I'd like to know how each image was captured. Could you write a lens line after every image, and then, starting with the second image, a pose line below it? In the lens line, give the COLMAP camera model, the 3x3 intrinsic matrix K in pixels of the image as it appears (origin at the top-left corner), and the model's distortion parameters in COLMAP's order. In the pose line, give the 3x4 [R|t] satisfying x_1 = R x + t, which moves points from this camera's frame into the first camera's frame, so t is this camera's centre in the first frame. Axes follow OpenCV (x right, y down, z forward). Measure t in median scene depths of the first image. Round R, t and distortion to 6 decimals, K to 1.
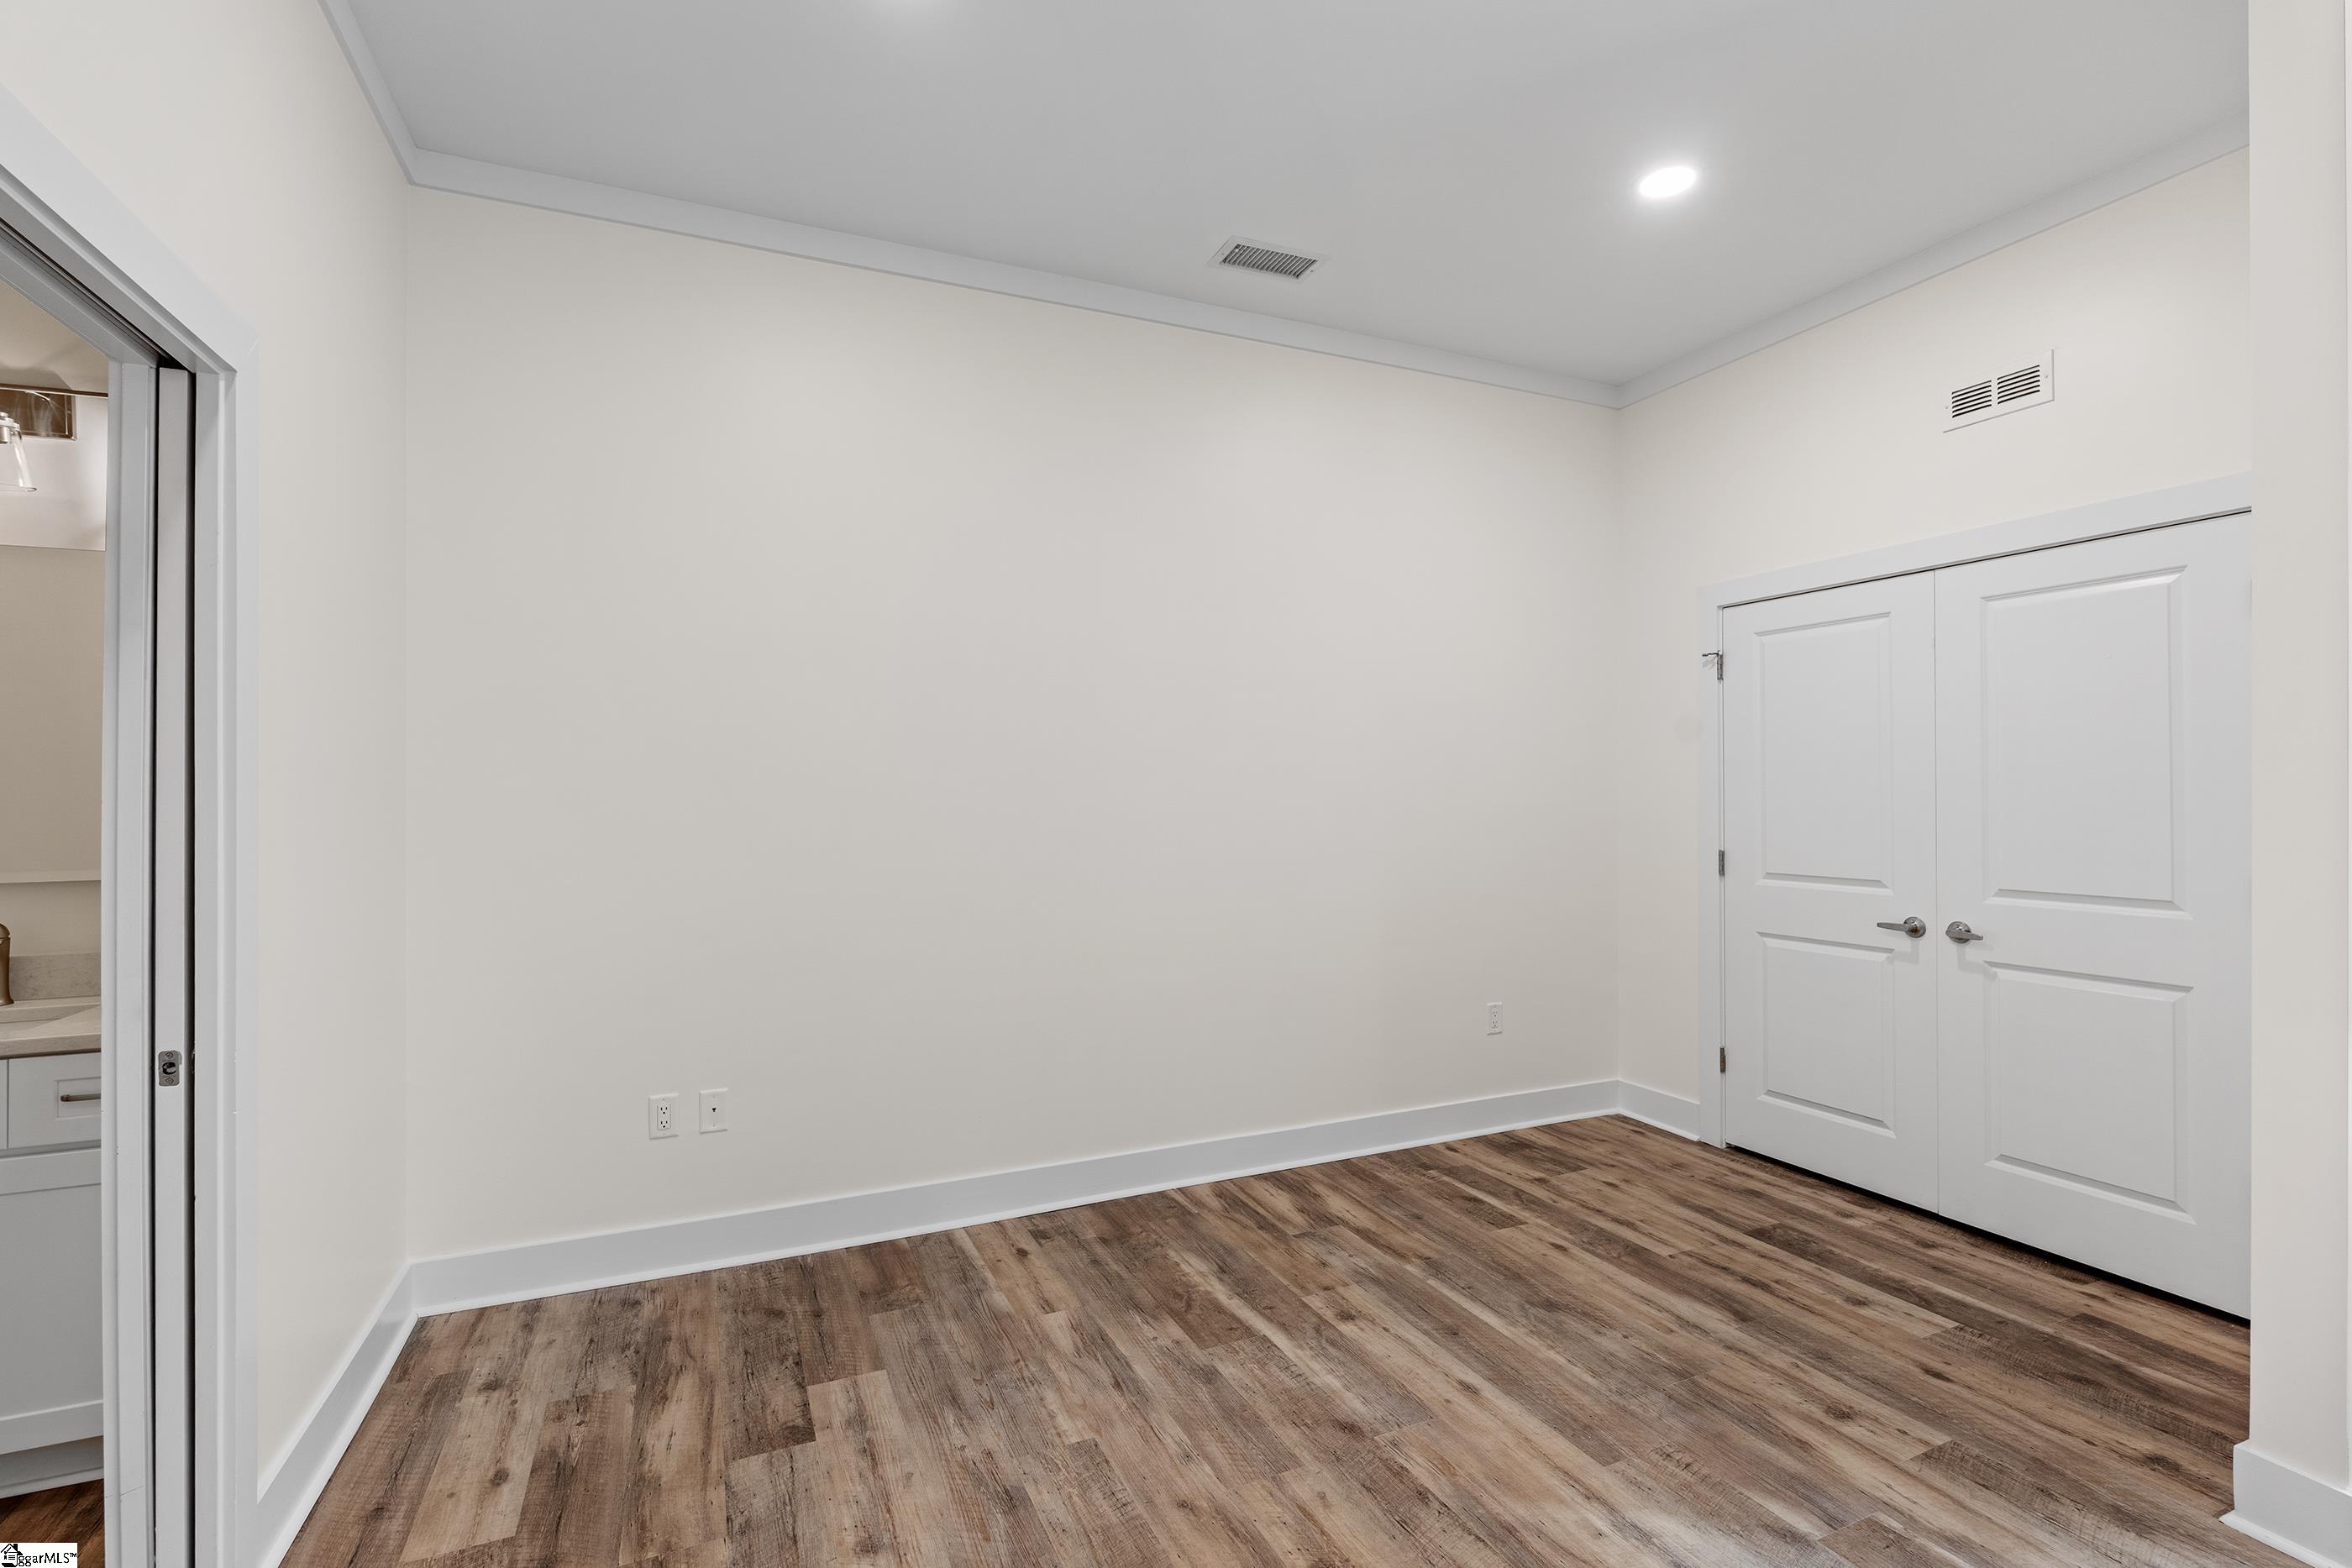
lens RADIAL K [[1043.2, 0, 1170.6], [0, 1043.2, 786.0], [0, 0, 1]] dist [-0.007324, 0.000268]
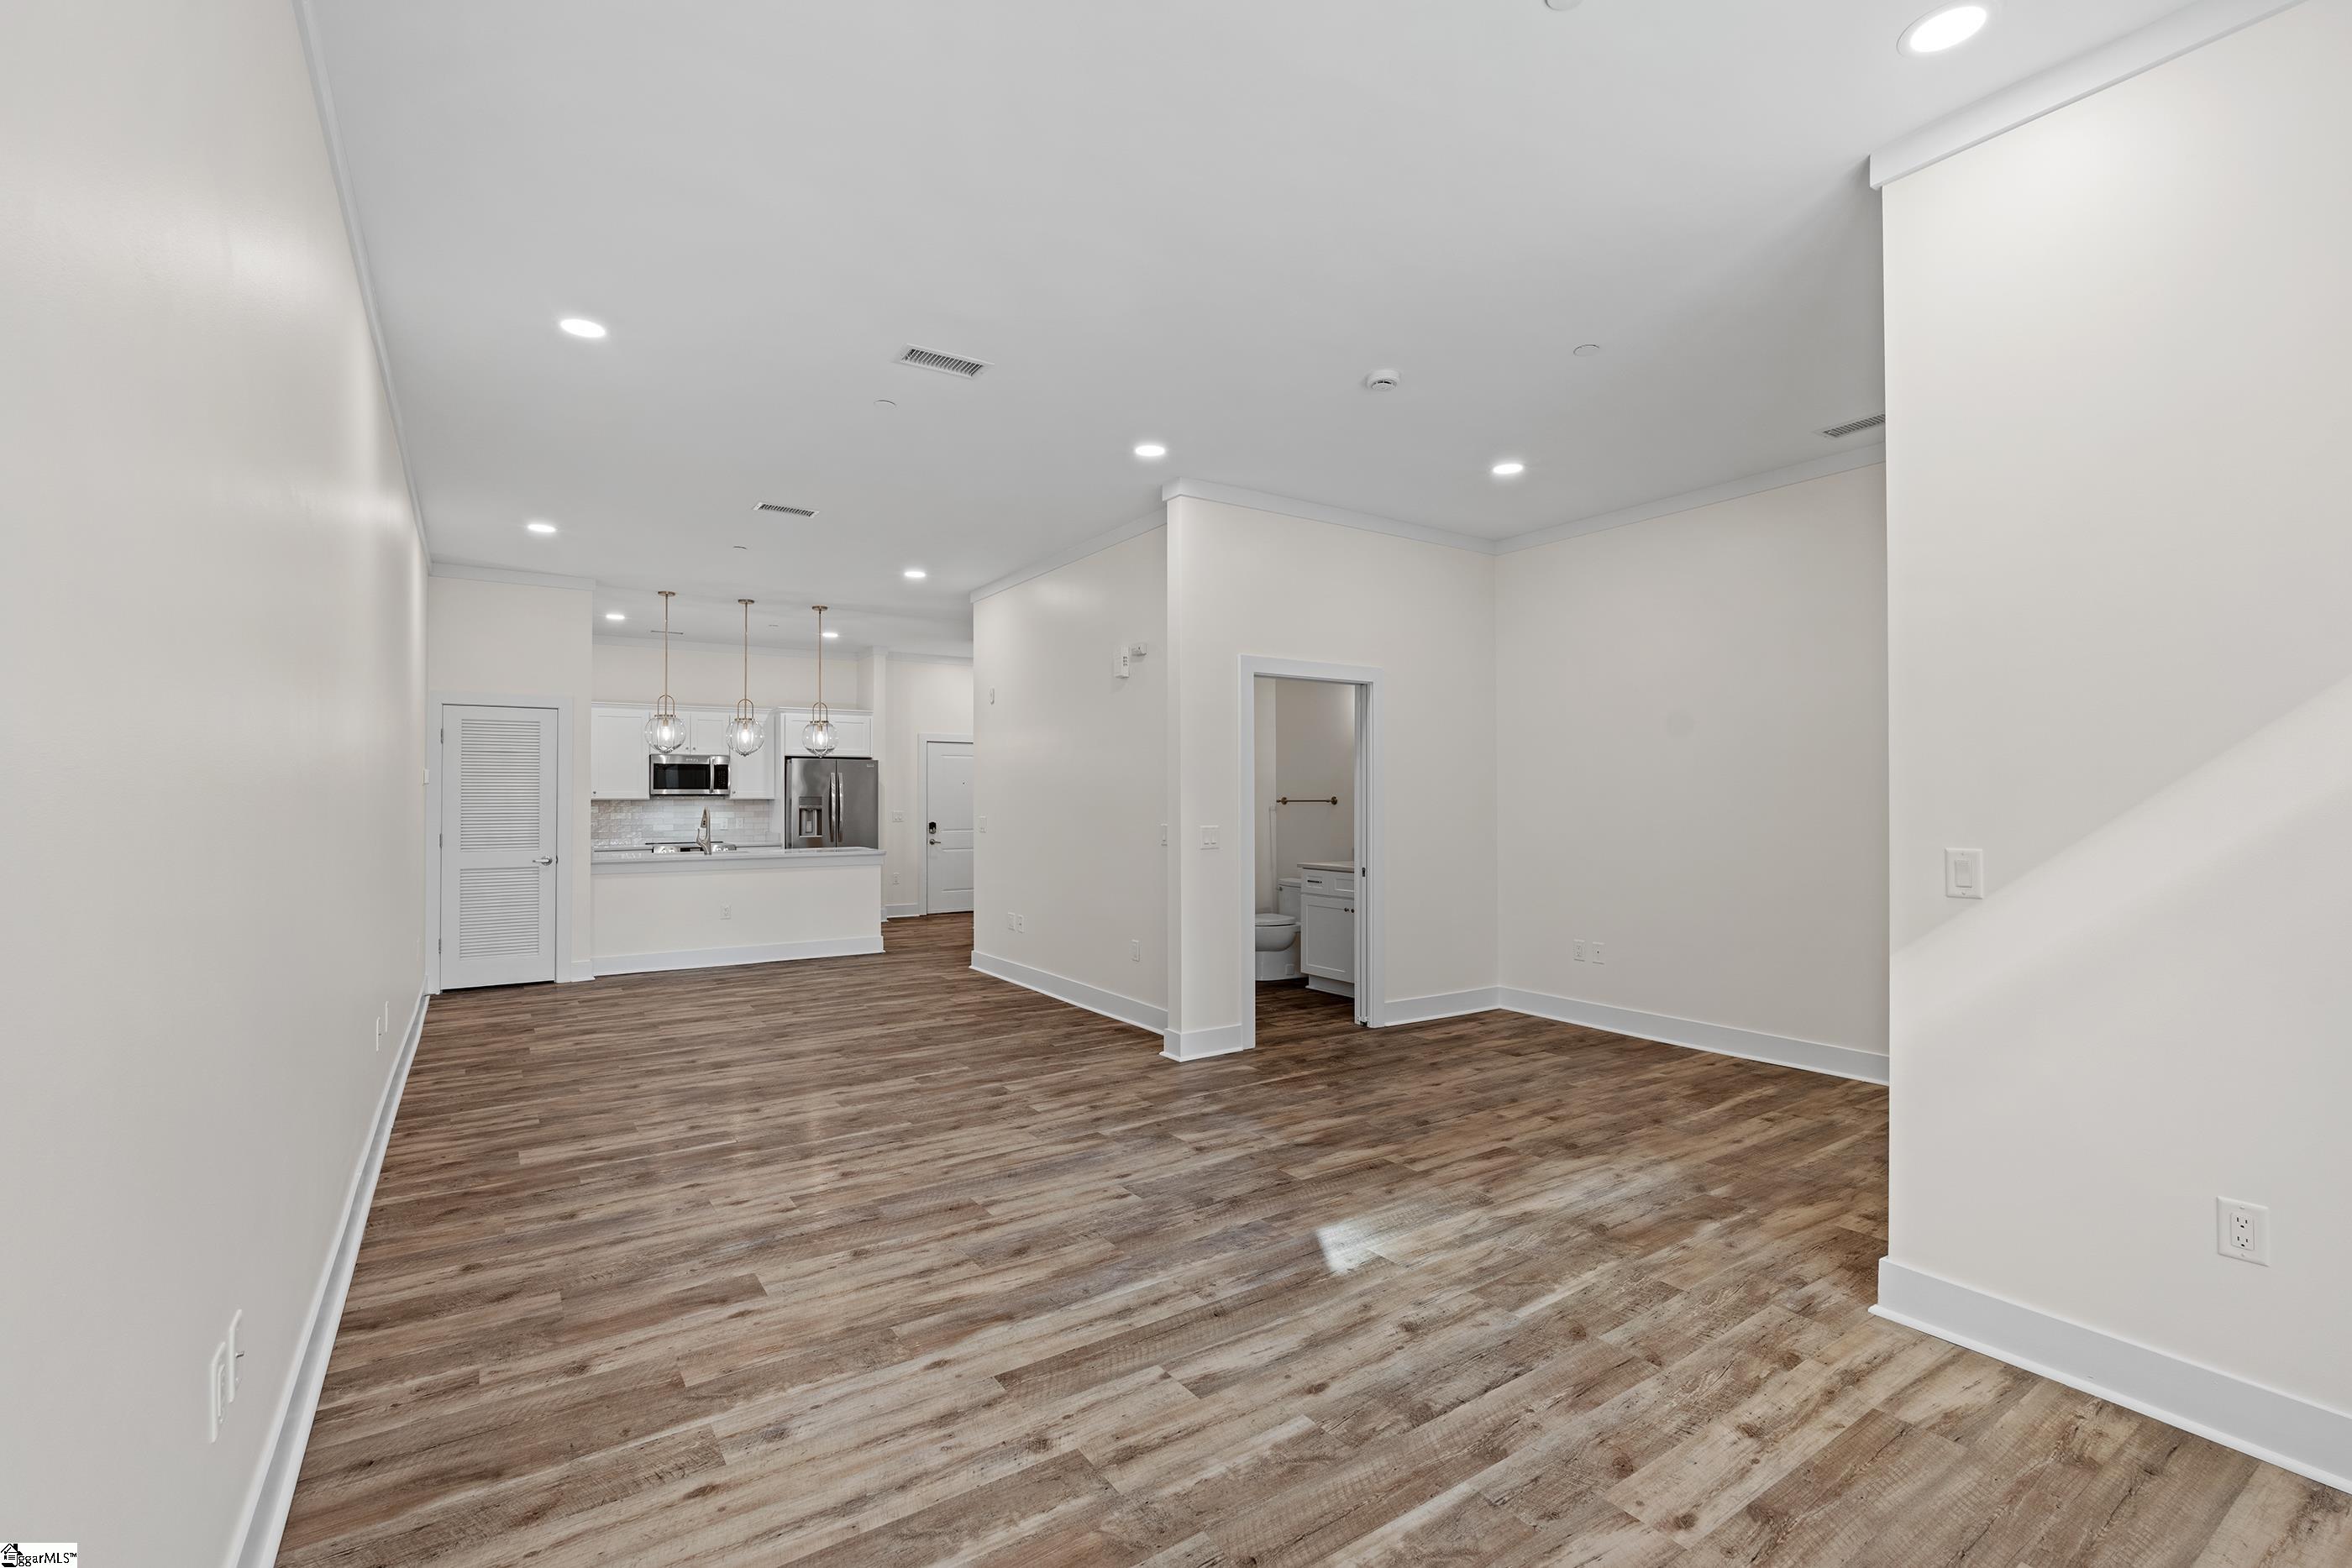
lens RADIAL K [[1043.2, 0, 1180.0], [0, 1043.2, 787.4], [0, 0, 1]] dist [-0.007324, 0.000268]
pose [[0.177489, -0.007068, -0.984097, 1.685370], [0.005343, 0.999966, -0.006218, -0.008503], [0.984108, -0.004154, 0.177521, -0.206716]]
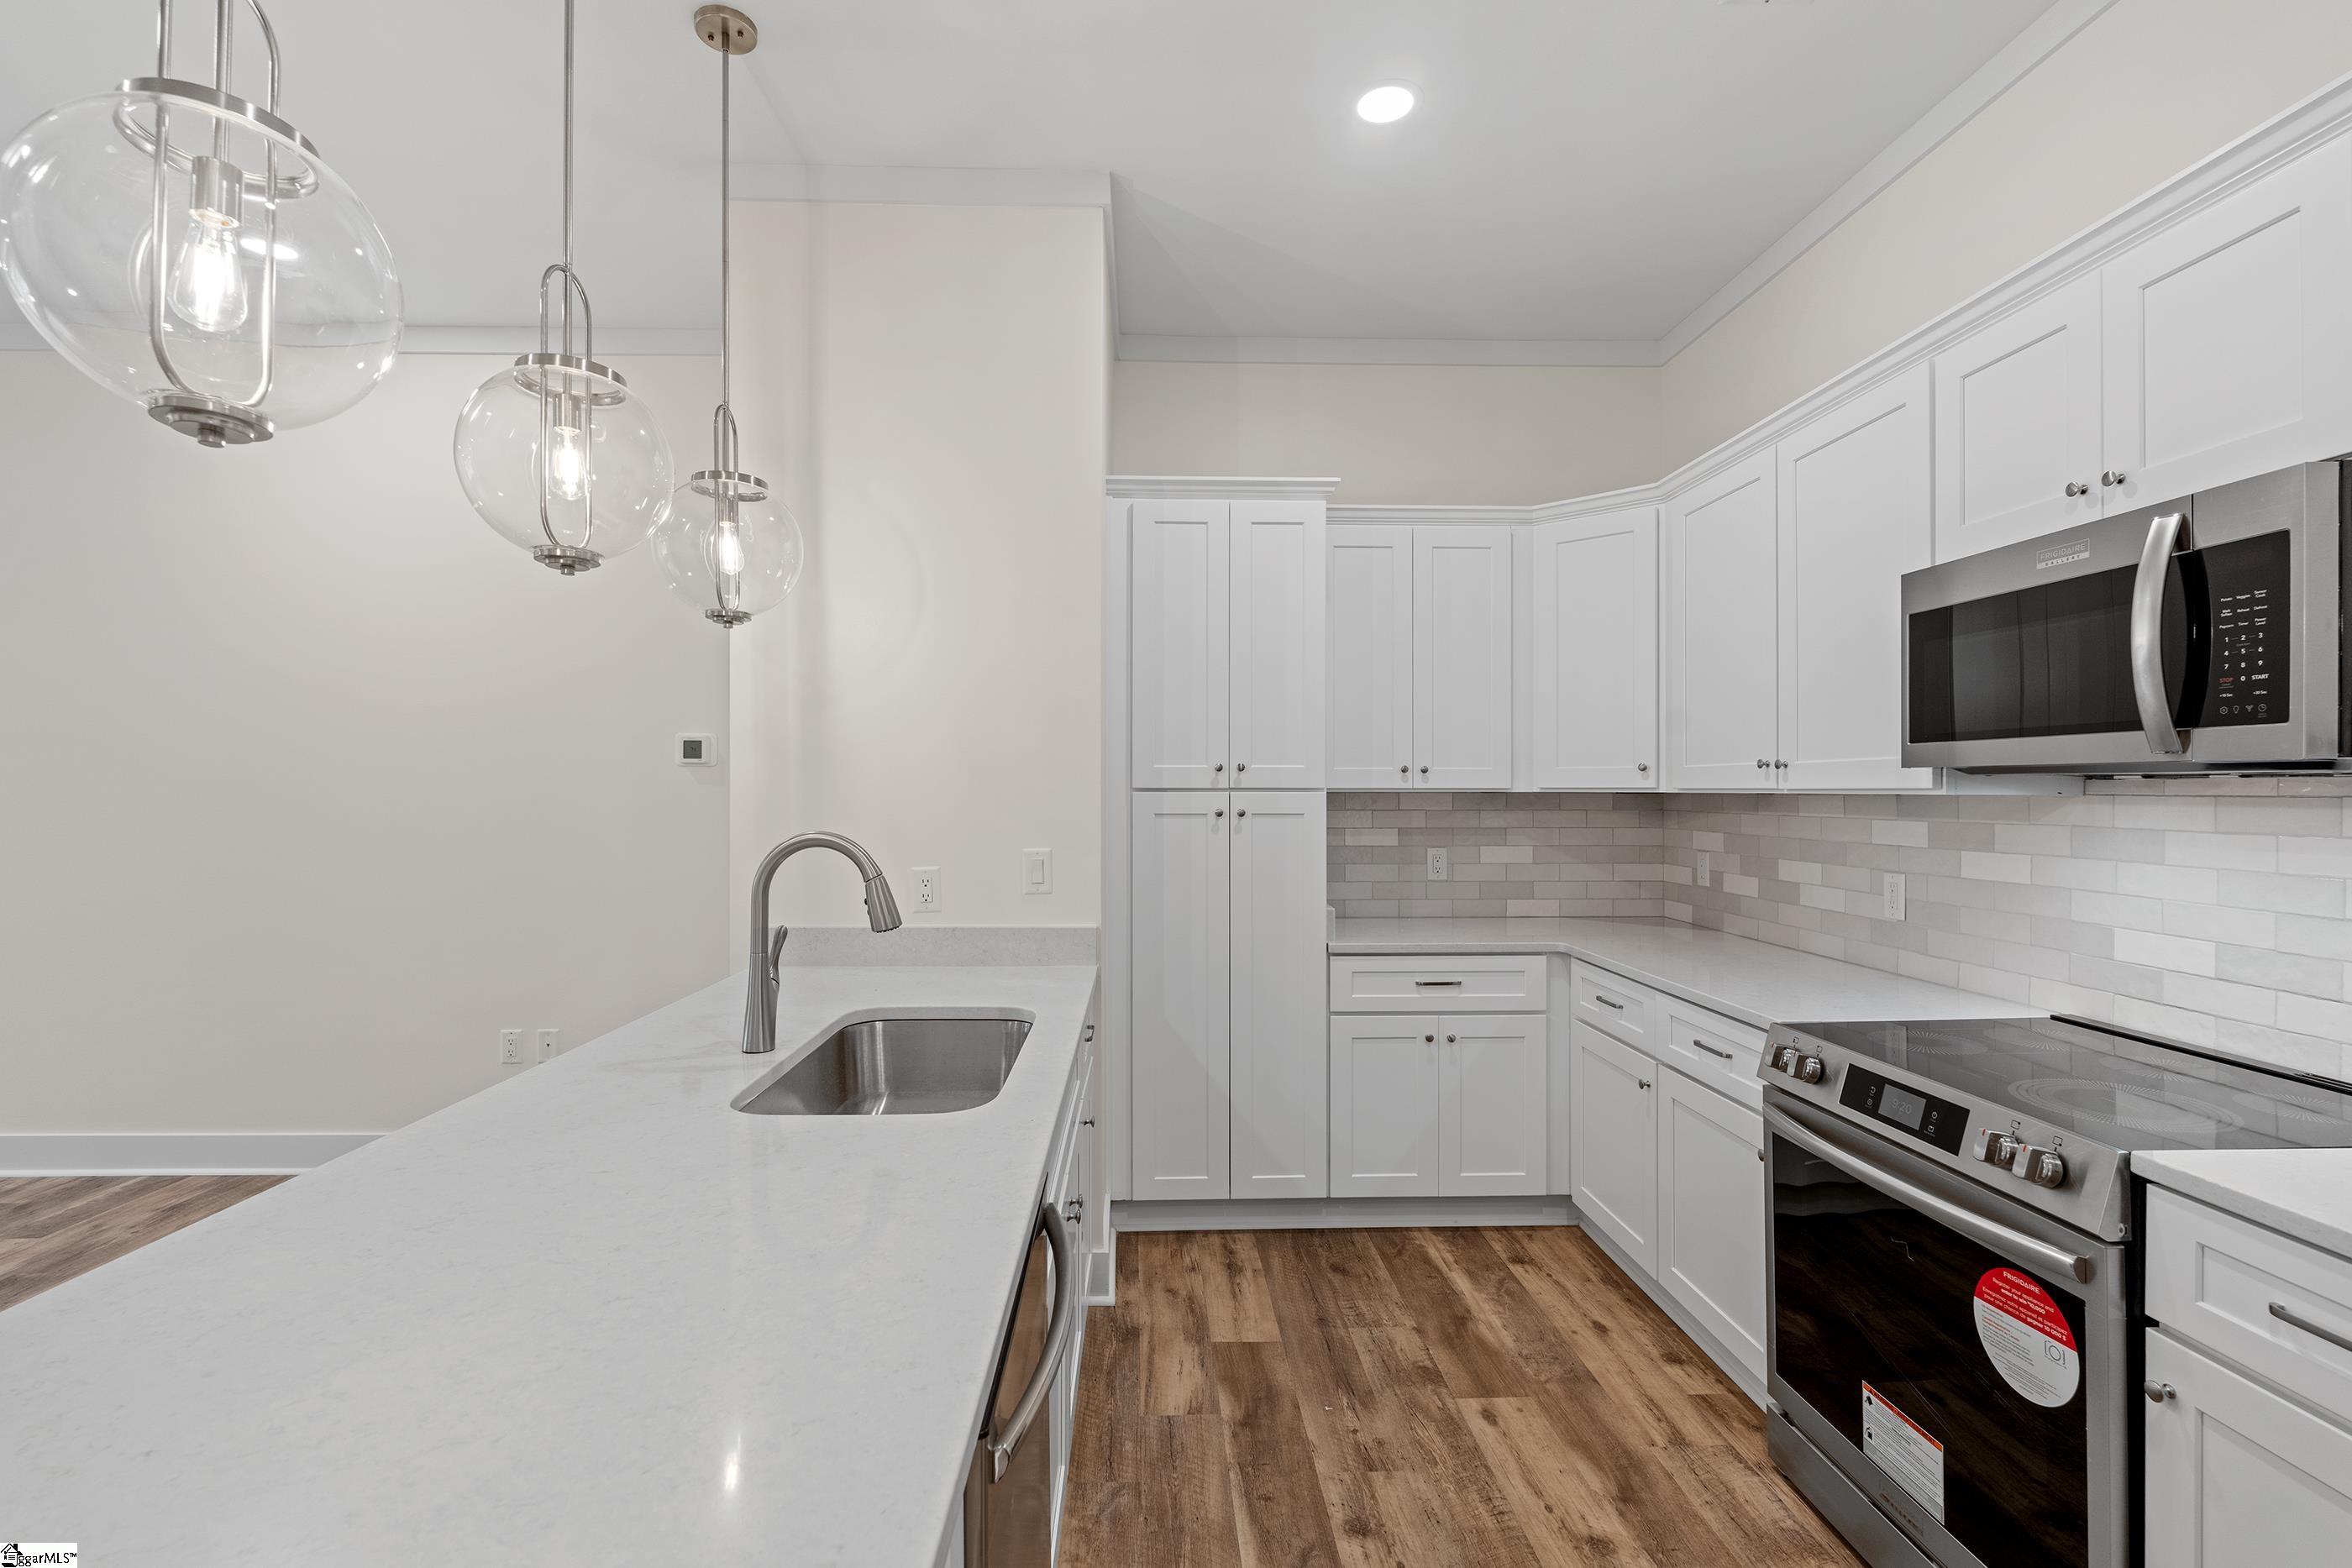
lens RADIAL K [[1043.2, 0, 1165.0], [0, 1043.2, 783.9], [0, 0, 1]] dist [-0.007324, 0.000268]
pose [[-0.927721, 0.003678, 0.373257, -2.453097], [0.002622, 0.999991, -0.003339, -0.005532], [-0.373265, -0.002119, -0.927722, -0.545864]]
